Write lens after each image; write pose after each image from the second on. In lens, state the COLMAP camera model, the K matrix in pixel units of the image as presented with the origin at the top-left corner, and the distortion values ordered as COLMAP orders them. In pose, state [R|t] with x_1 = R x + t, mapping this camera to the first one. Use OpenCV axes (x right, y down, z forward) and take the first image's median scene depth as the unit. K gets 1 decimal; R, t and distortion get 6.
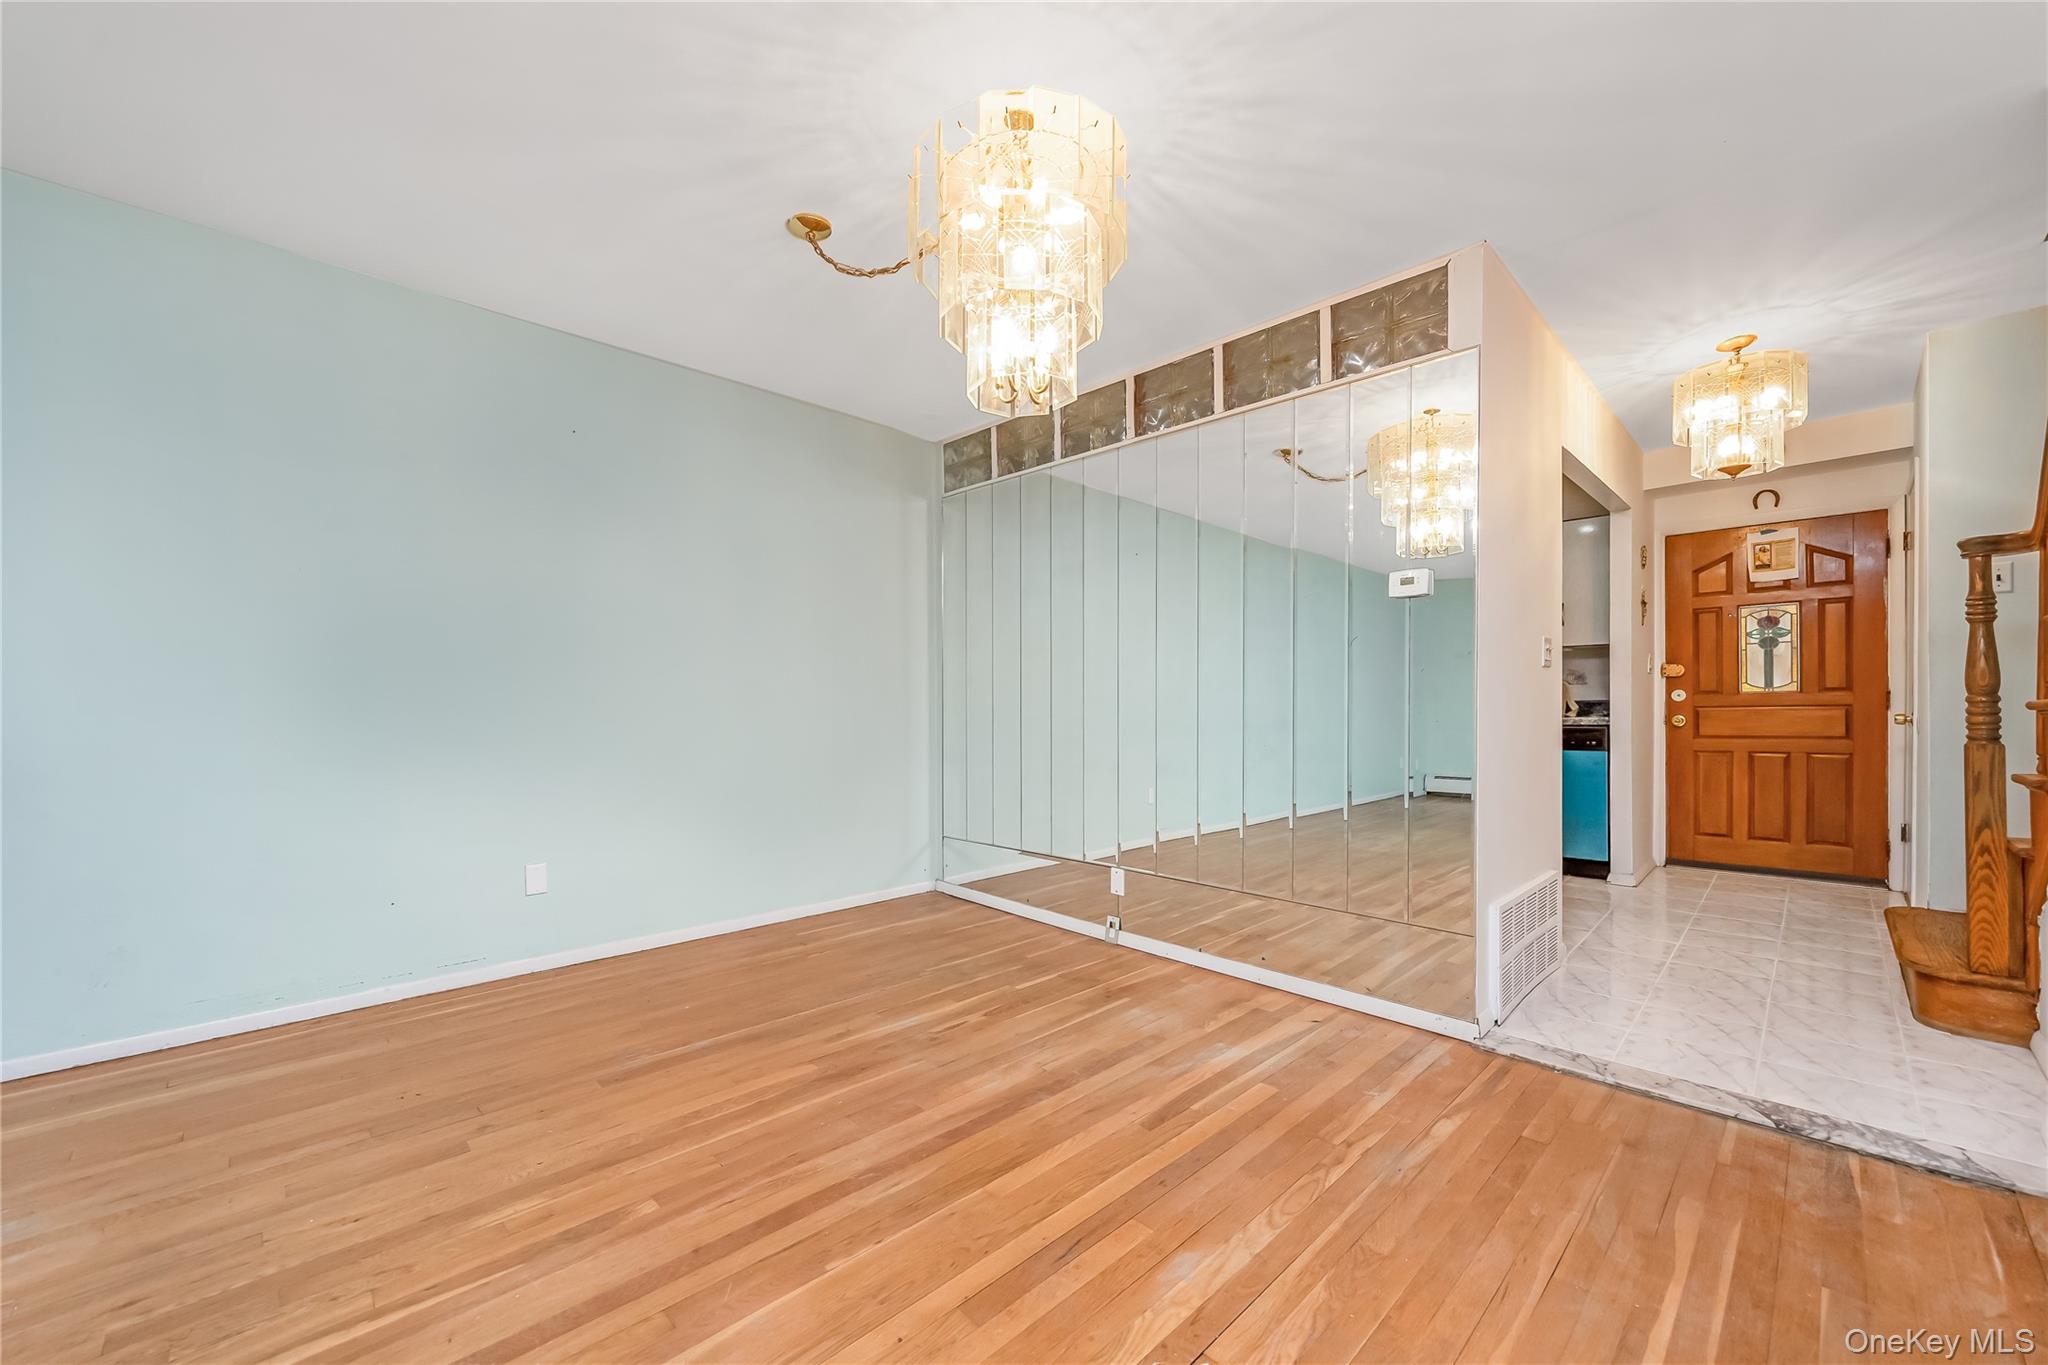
lens RADIAL K [[816.4, 0, 1019.6], [0, 816.4, 707.1], [0, 0, 1]] dist [0.000499, 0.000529]
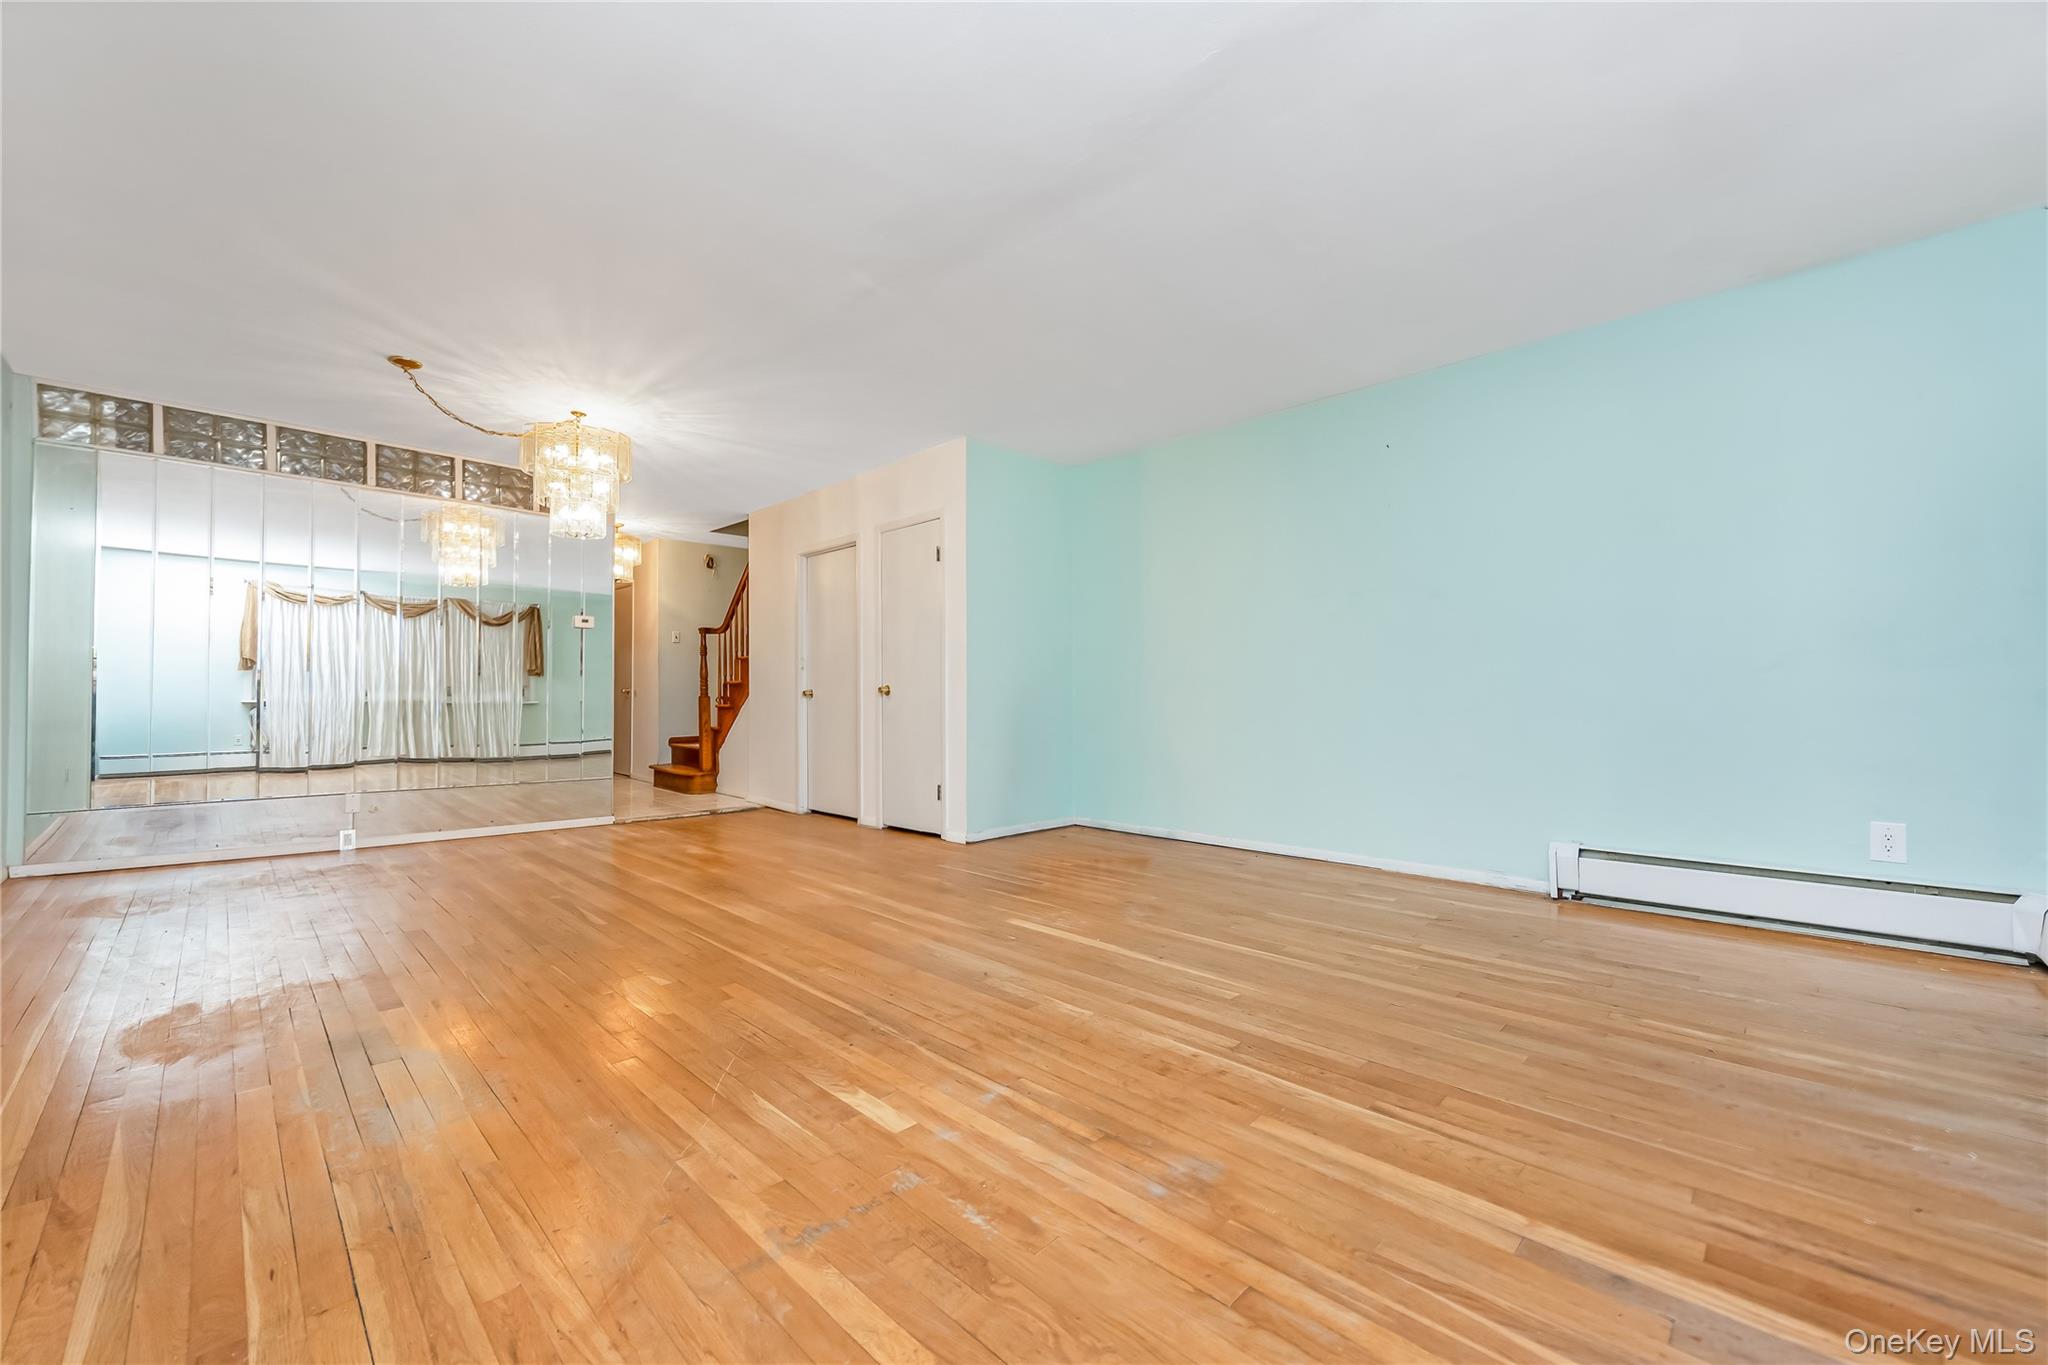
lens RADIAL K [[793.1, 0, 1028.5], [0, 793.1, 699.6], [0, 0, 1]] dist [-0.002155, -0.000087]
pose [[-0.015842, 0.002212, 0.999872, -1.262799], [0.000043, 0.999998, -0.002212, 0.045711], [-0.999874, 0.000008, -0.015843, -0.109145]]
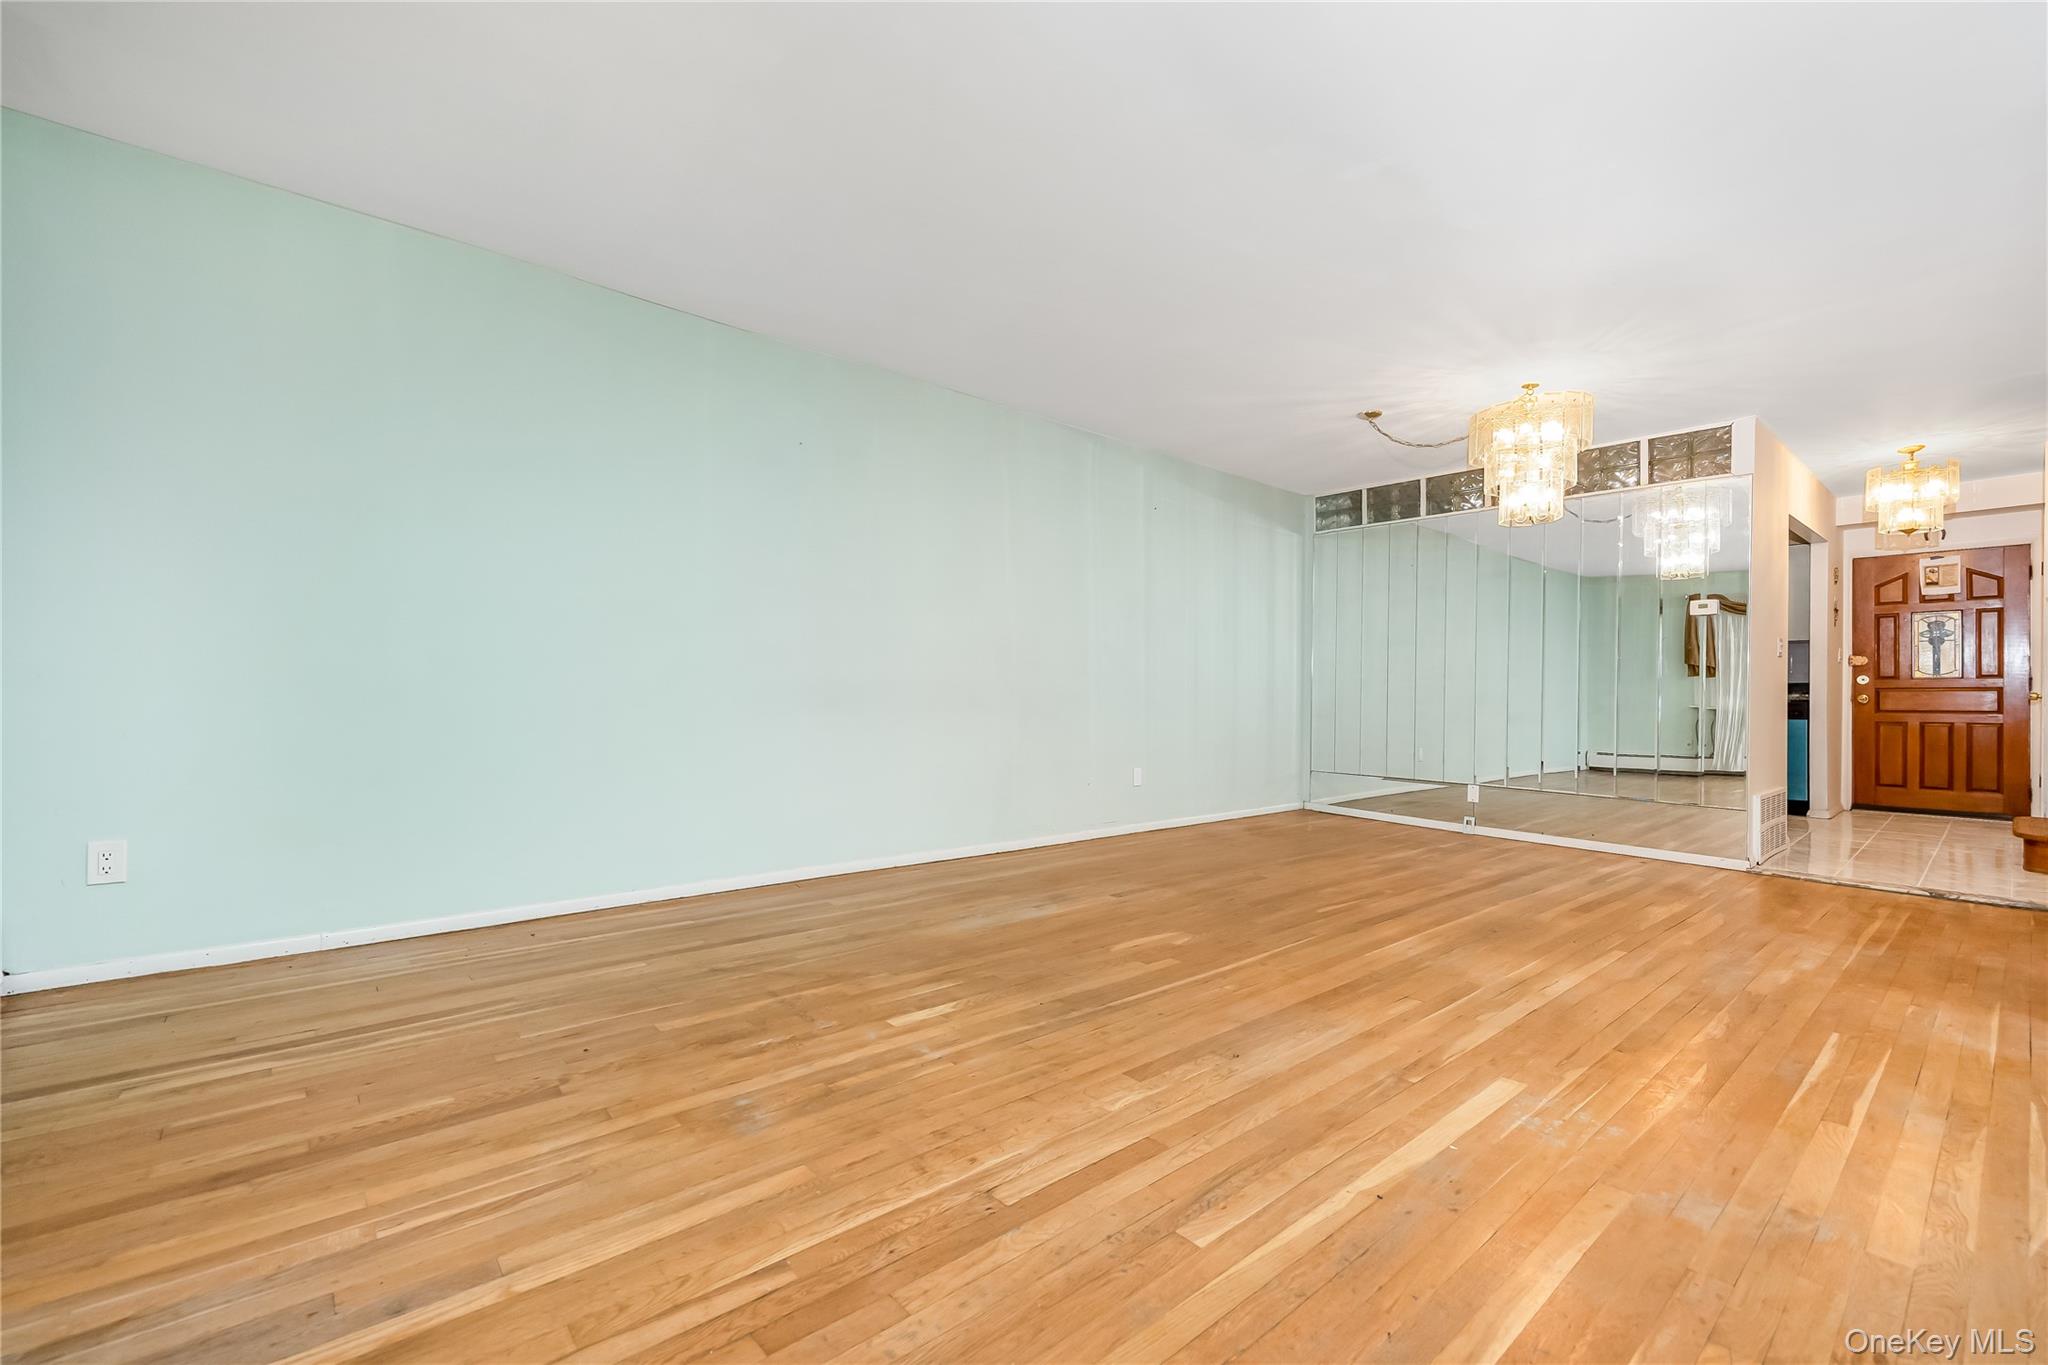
lens RADIAL K [[867.1, 0, 1030.0], [0, 867.1, 684.3], [0, 0, 1]] dist [0.008926, -0.000304]
pose [[0.997493, 0.013502, -0.069466, -0.631843], [-0.014232, 0.999849, -0.010019, 0.038159], [0.069320, 0.010982, 0.997534, -0.725064]]
